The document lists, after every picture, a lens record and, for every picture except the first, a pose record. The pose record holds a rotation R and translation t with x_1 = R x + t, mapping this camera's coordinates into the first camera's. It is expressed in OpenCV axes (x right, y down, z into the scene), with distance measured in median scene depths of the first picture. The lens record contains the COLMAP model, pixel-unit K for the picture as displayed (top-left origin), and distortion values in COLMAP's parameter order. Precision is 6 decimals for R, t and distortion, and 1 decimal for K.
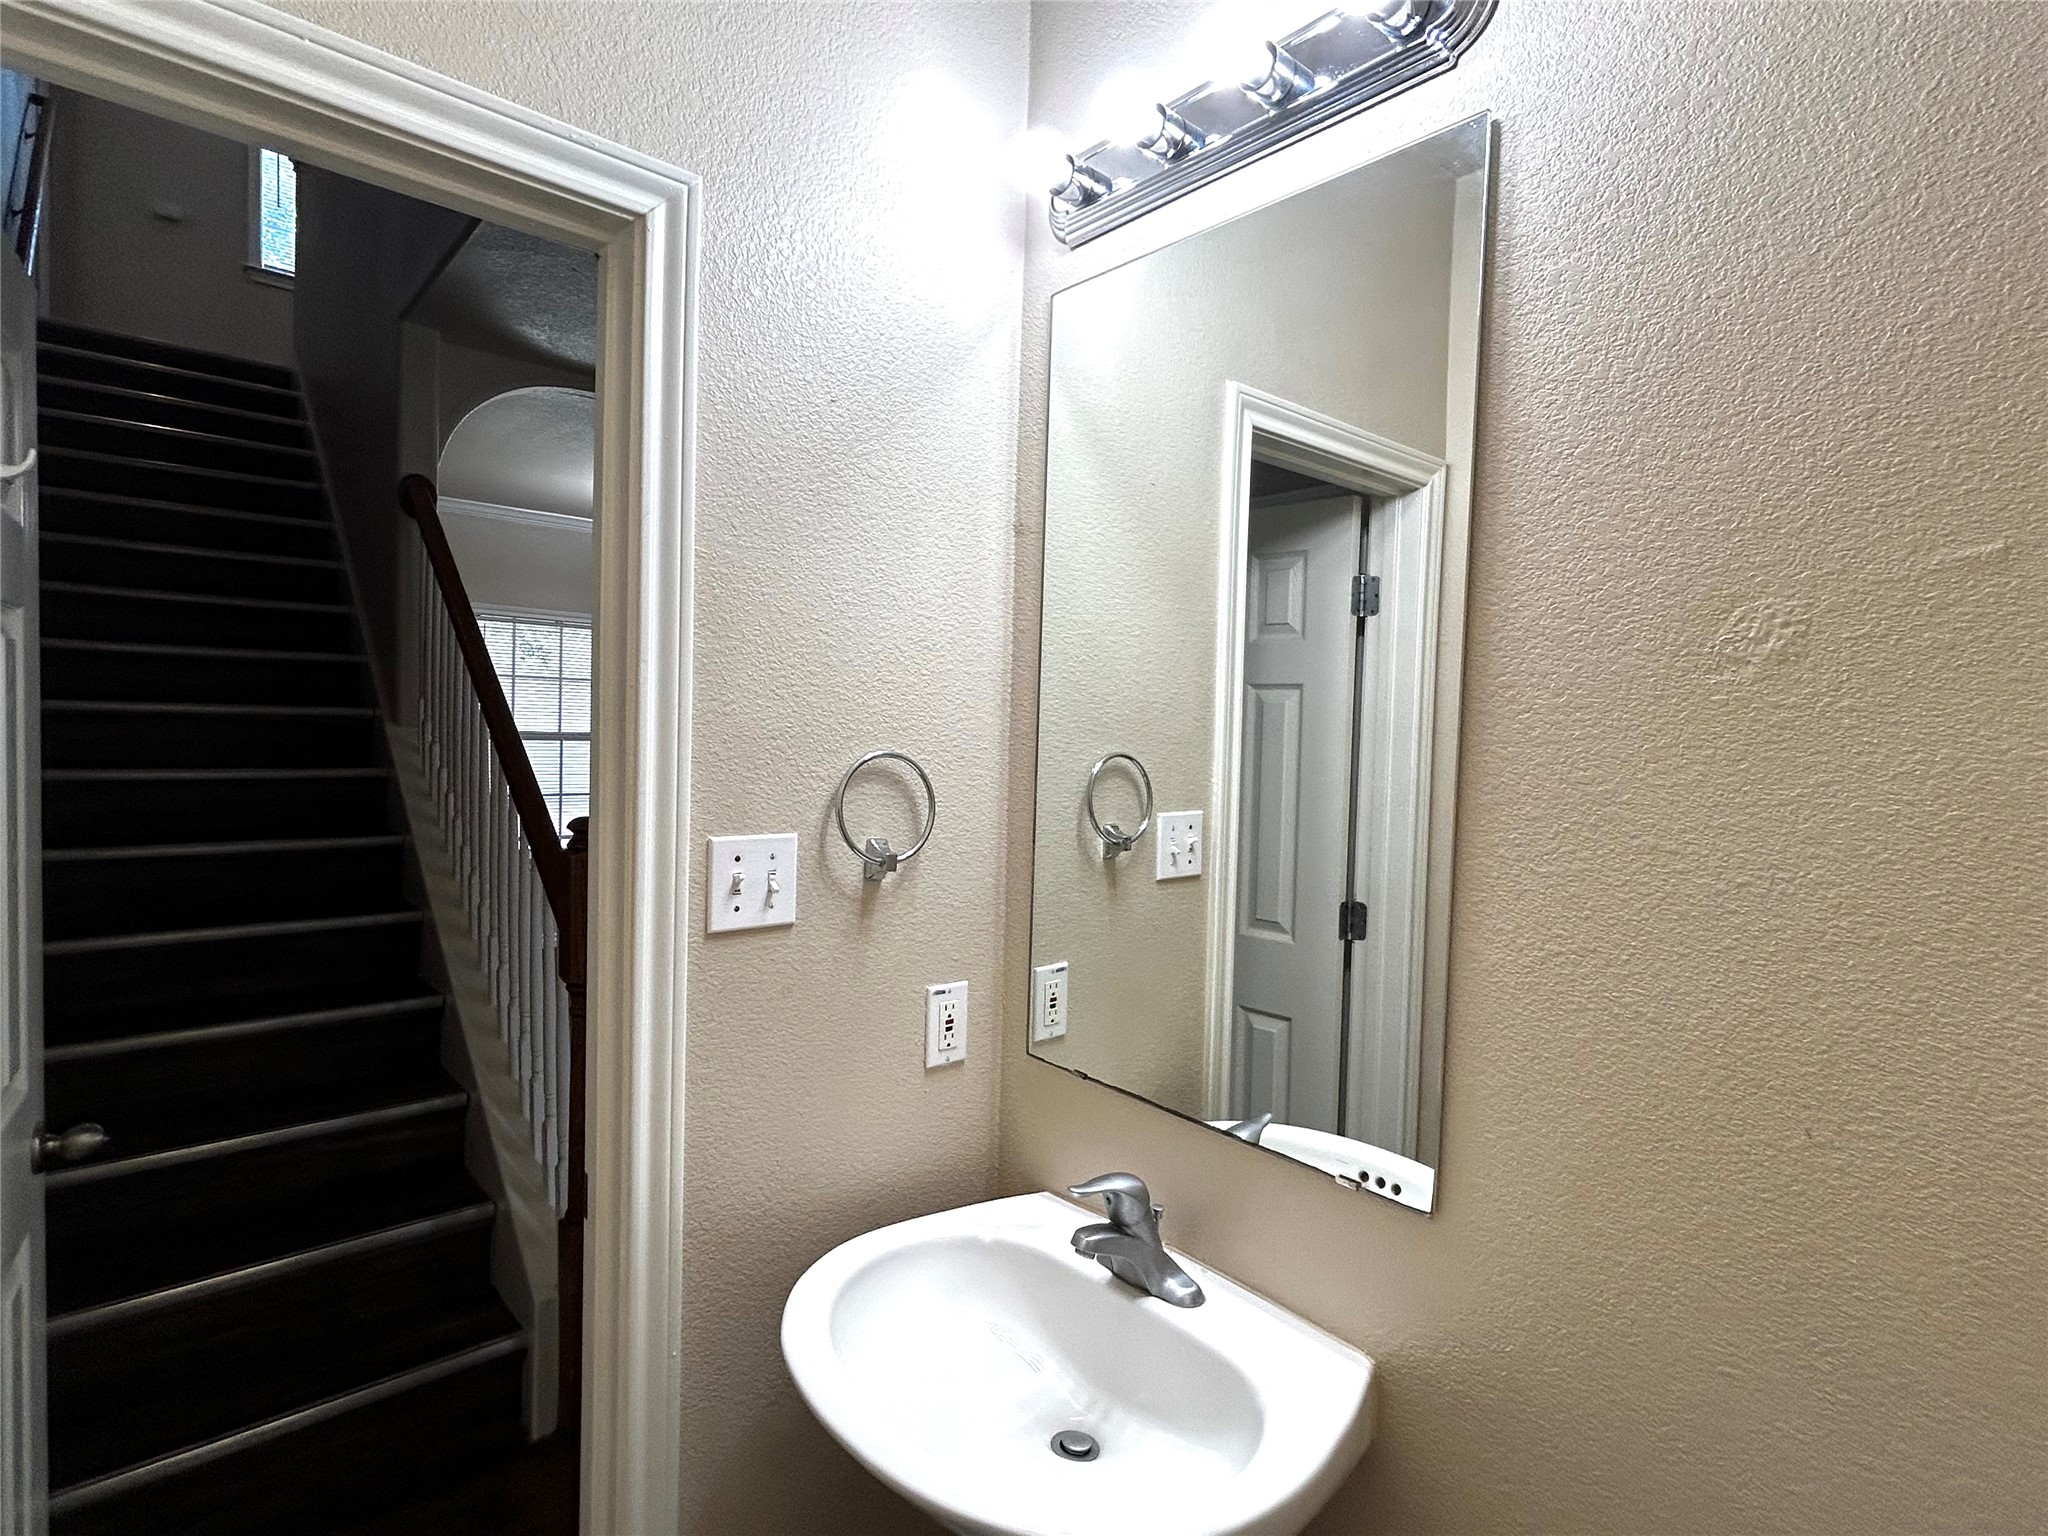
lens RADIAL K [[1035.1, 0, 1012.6], [0, 1035.1, 769.1], [0, 0, 1]] dist [-0.000300, 0.000645]
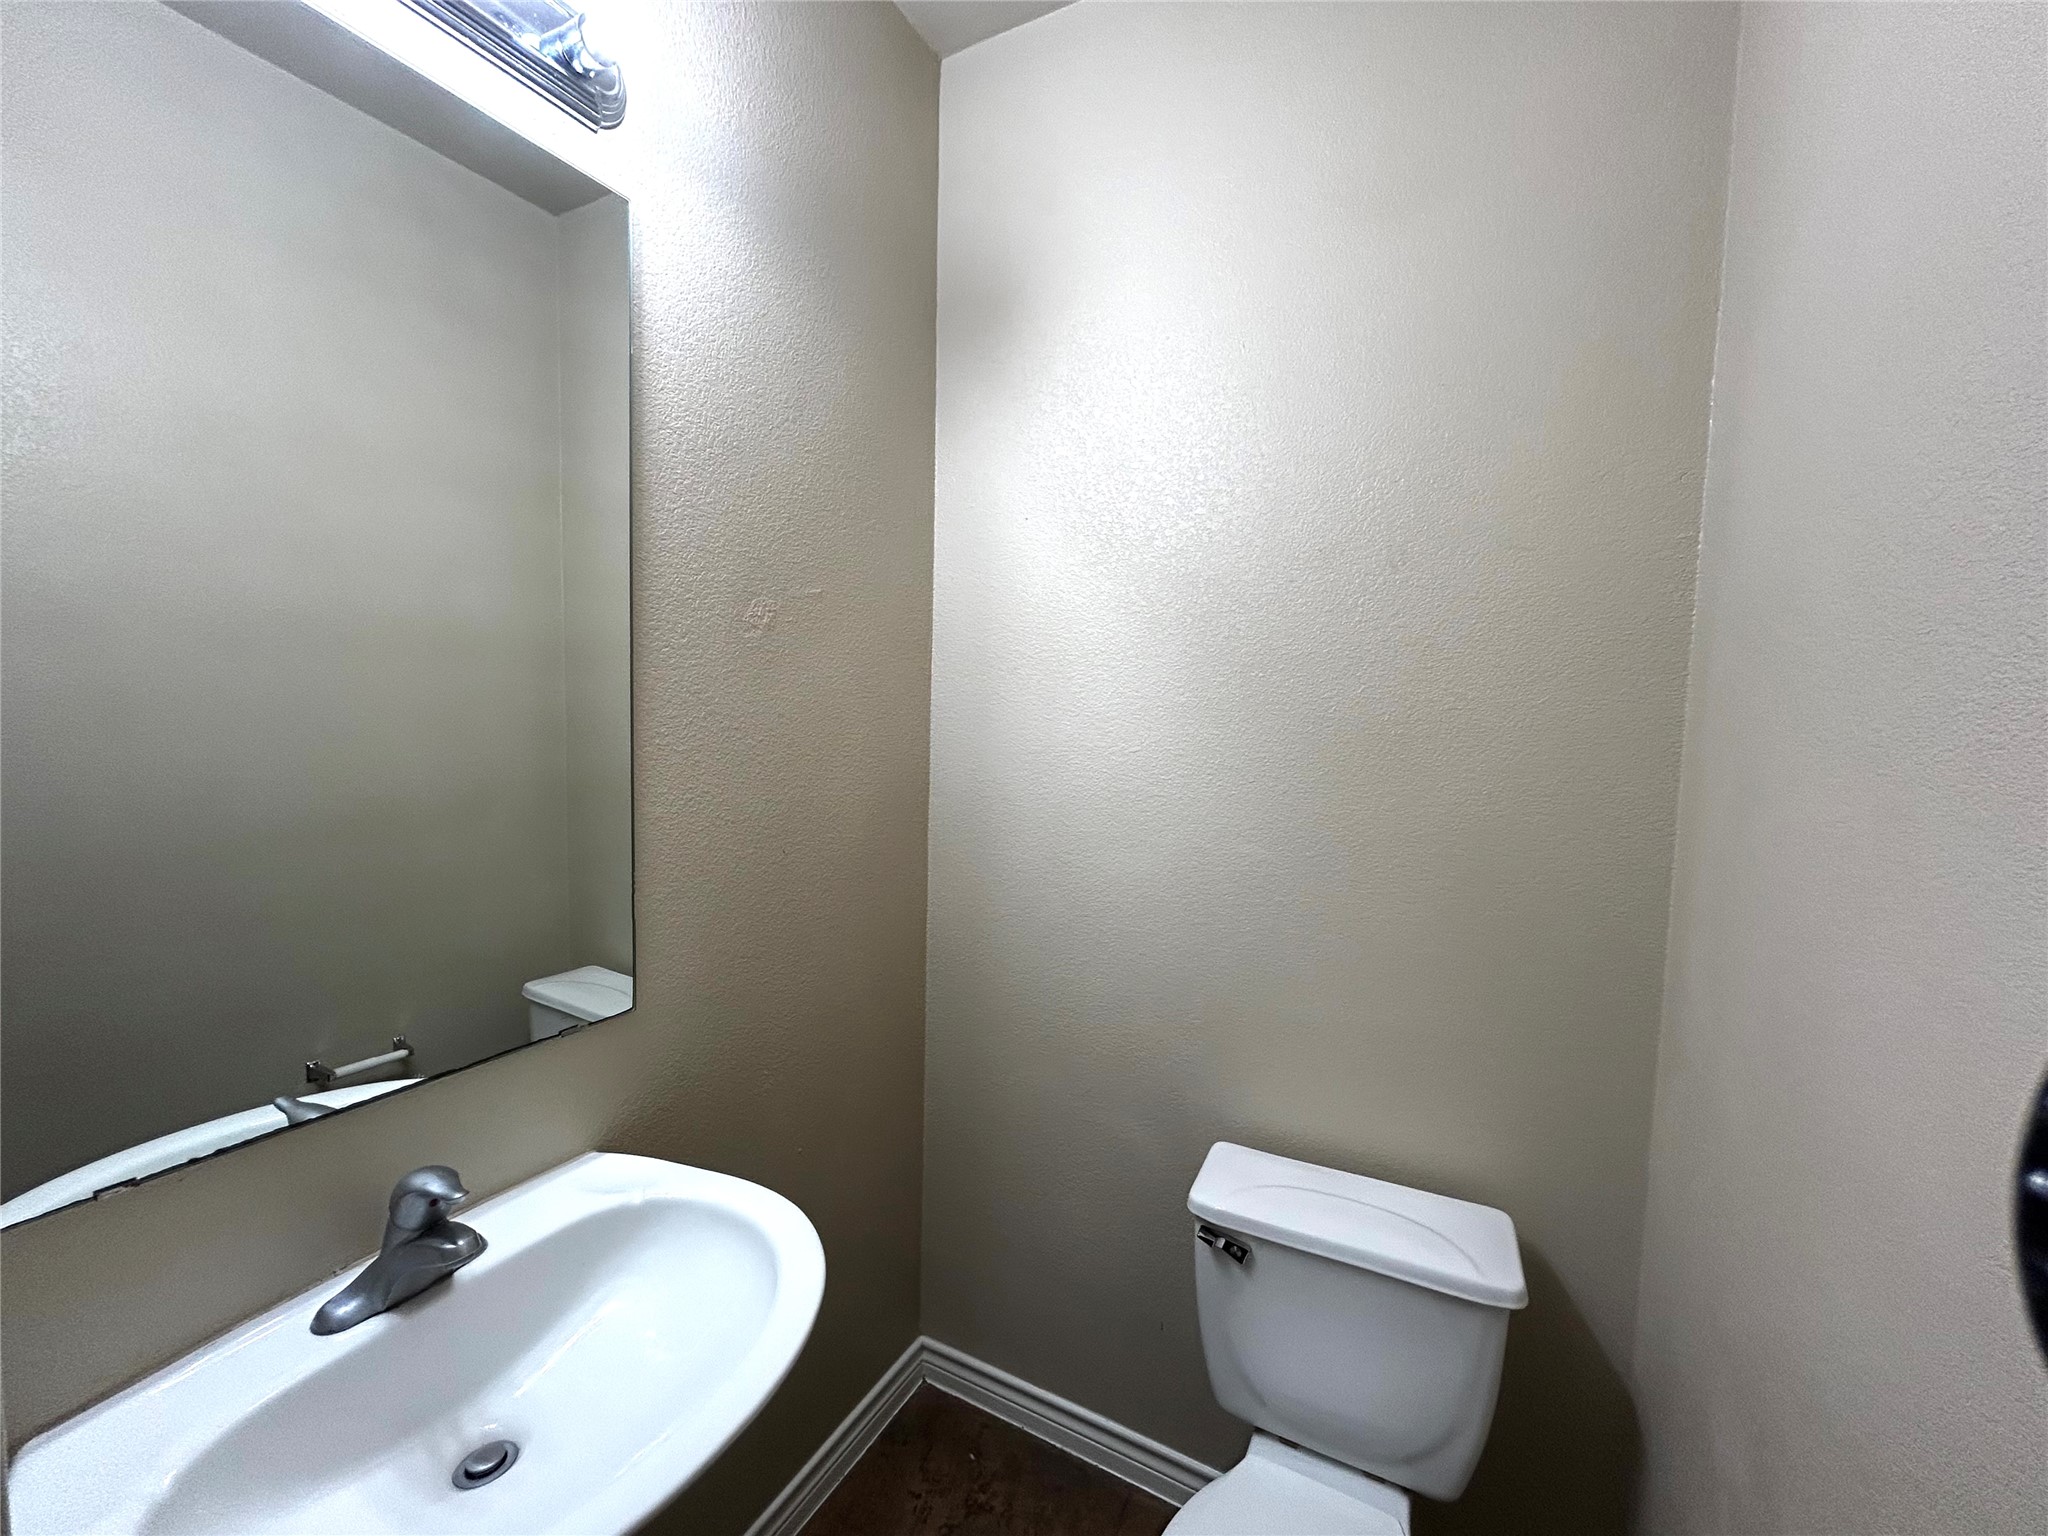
lens RADIAL K [[822.3, 0, 1023.0], [0, 822.3, 766.8], [0, 0, 1]] dist [0.000414, 0.000235]
pose [[-0.357304, -0.112872, 0.927143, -0.759066], [0.004329, 0.992460, 0.122492, -0.024051], [-0.933978, 0.047780, -0.354122, 0.871866]]
